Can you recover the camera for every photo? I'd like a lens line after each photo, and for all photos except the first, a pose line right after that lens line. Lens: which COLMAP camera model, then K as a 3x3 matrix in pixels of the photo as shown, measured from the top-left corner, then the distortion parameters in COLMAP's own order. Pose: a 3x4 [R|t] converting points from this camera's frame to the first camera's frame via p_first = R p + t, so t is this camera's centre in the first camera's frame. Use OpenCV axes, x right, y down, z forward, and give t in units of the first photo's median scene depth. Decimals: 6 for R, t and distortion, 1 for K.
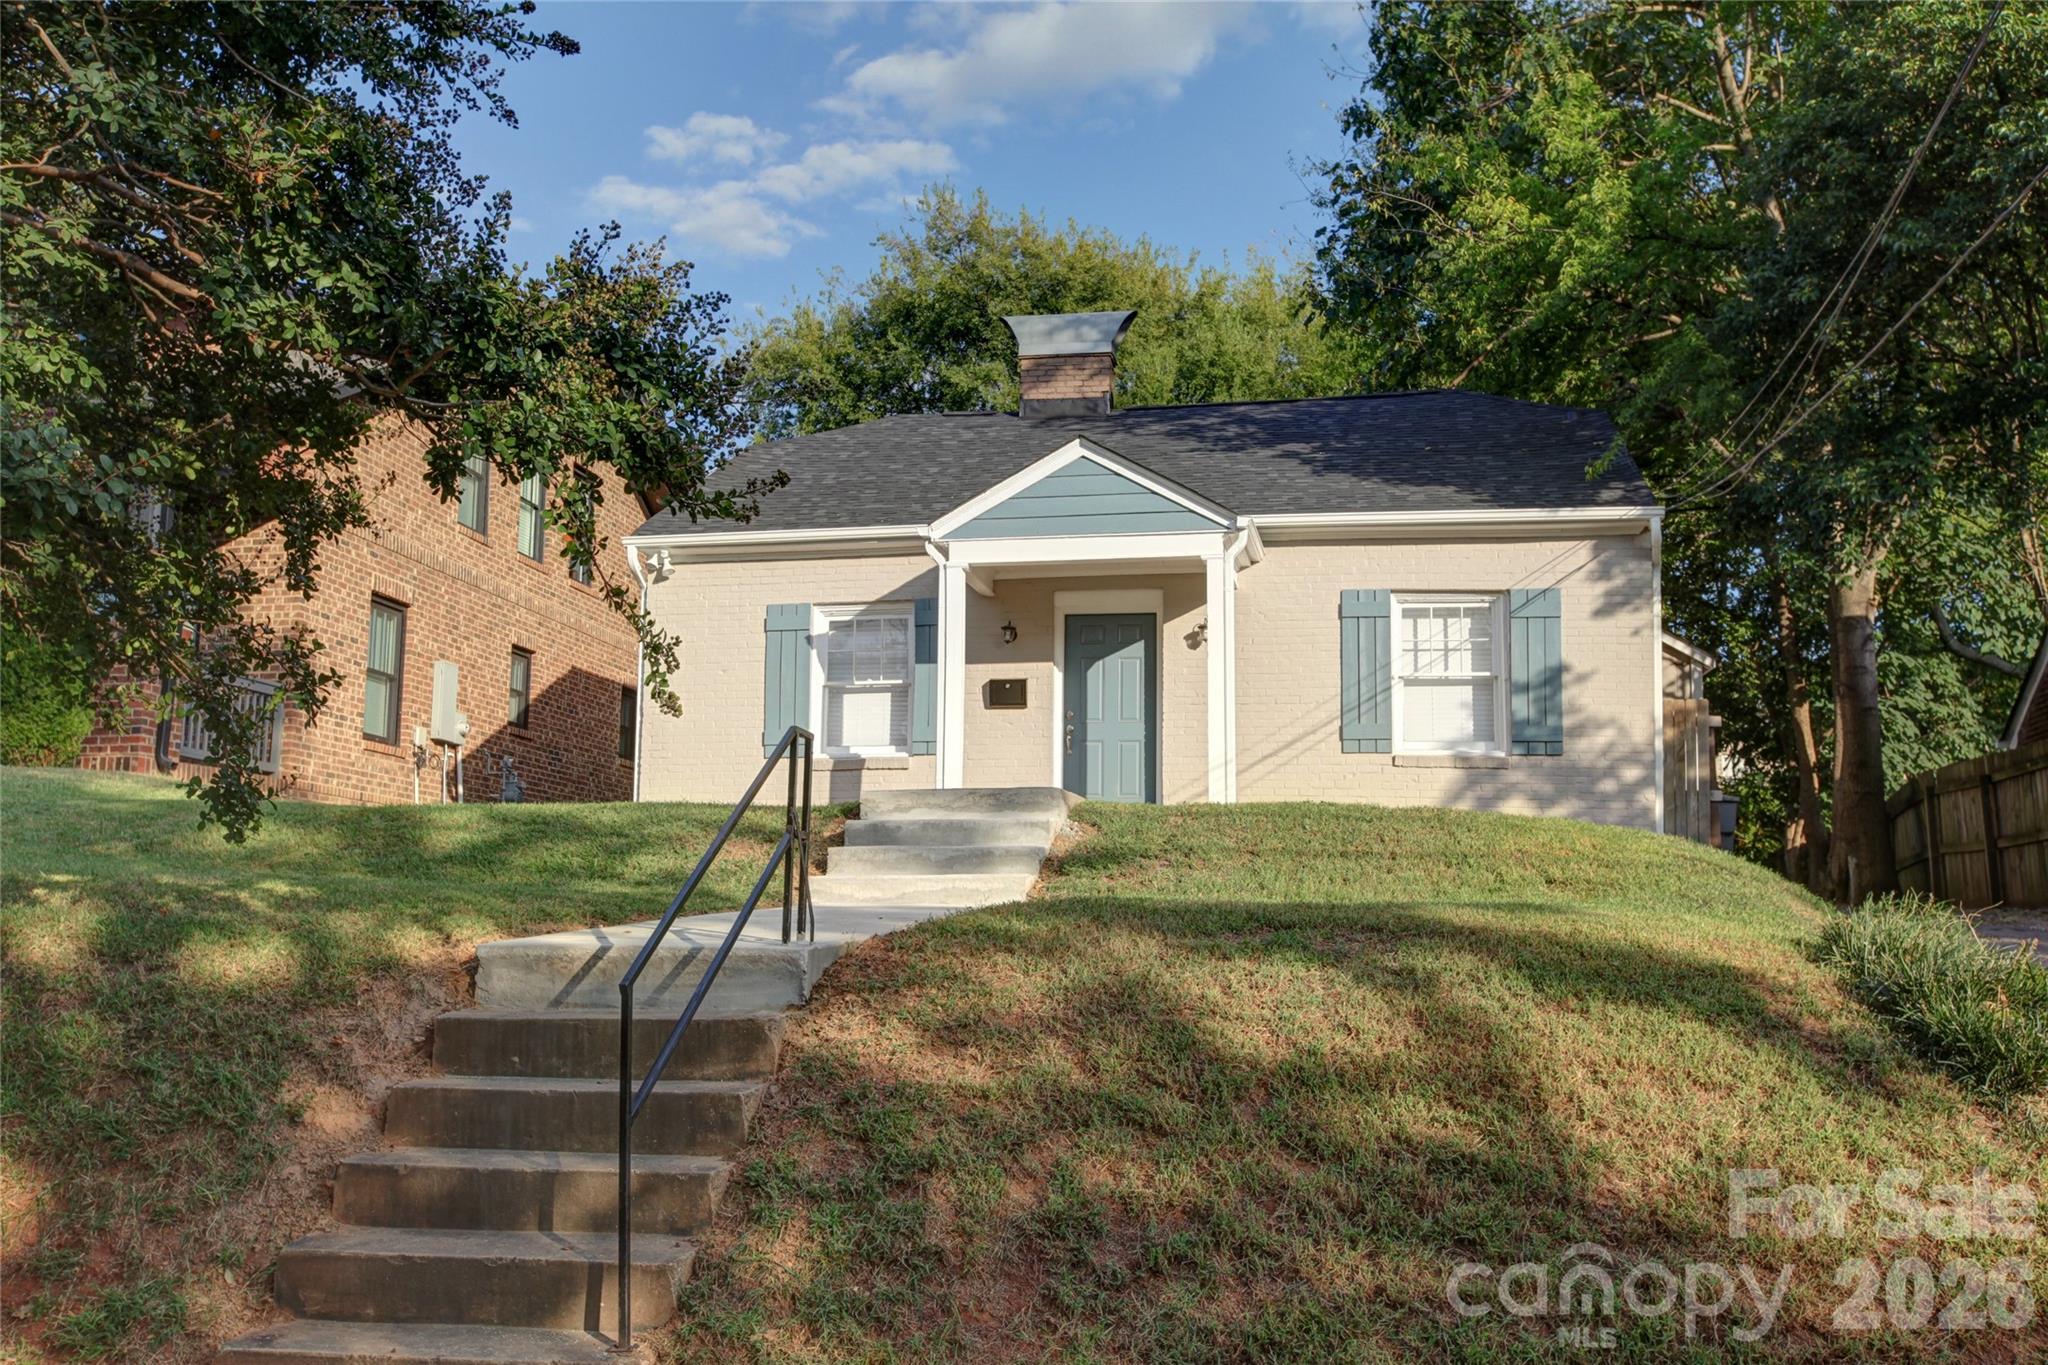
lens RADIAL K [[2067.0, 0, 1070.8], [0, 2067.0, 679.2], [0, 0, 1]] dist [0.021399, 0.014686]
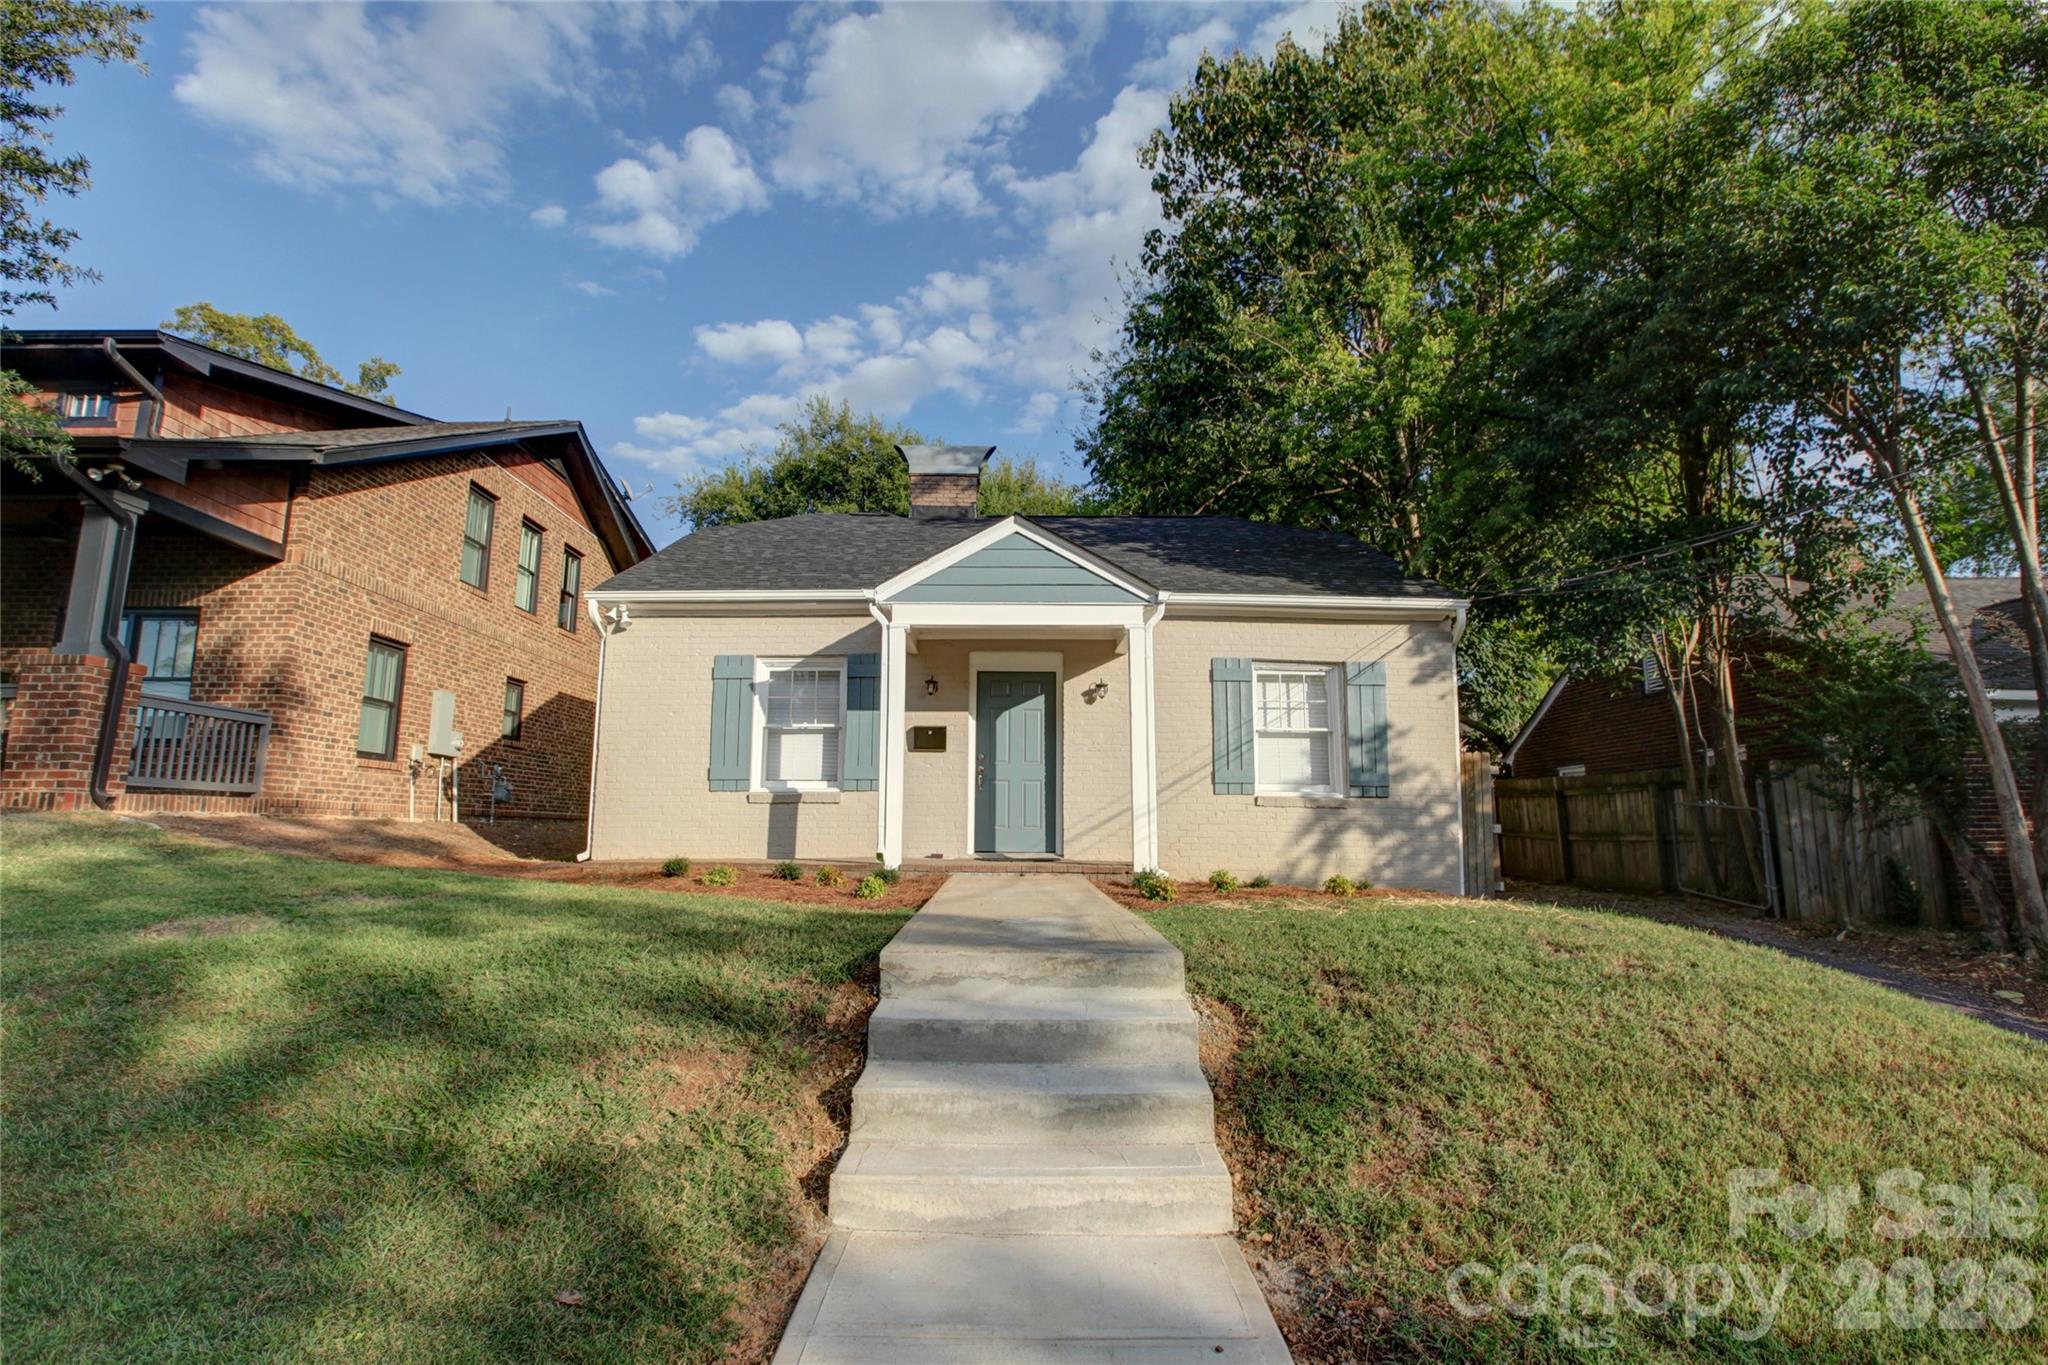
lens RADIAL K [[936.9, 0, 1024.3], [0, 936.9, 681.3], [0, 0, 1]] dist [-0.054145, 0.018664]
pose [[0.980993, 0.023567, 0.192607, -0.079470], [-0.022915, 0.999722, -0.005612, -0.023225], [-0.192686, 0.001092, 0.981260, 0.472019]]
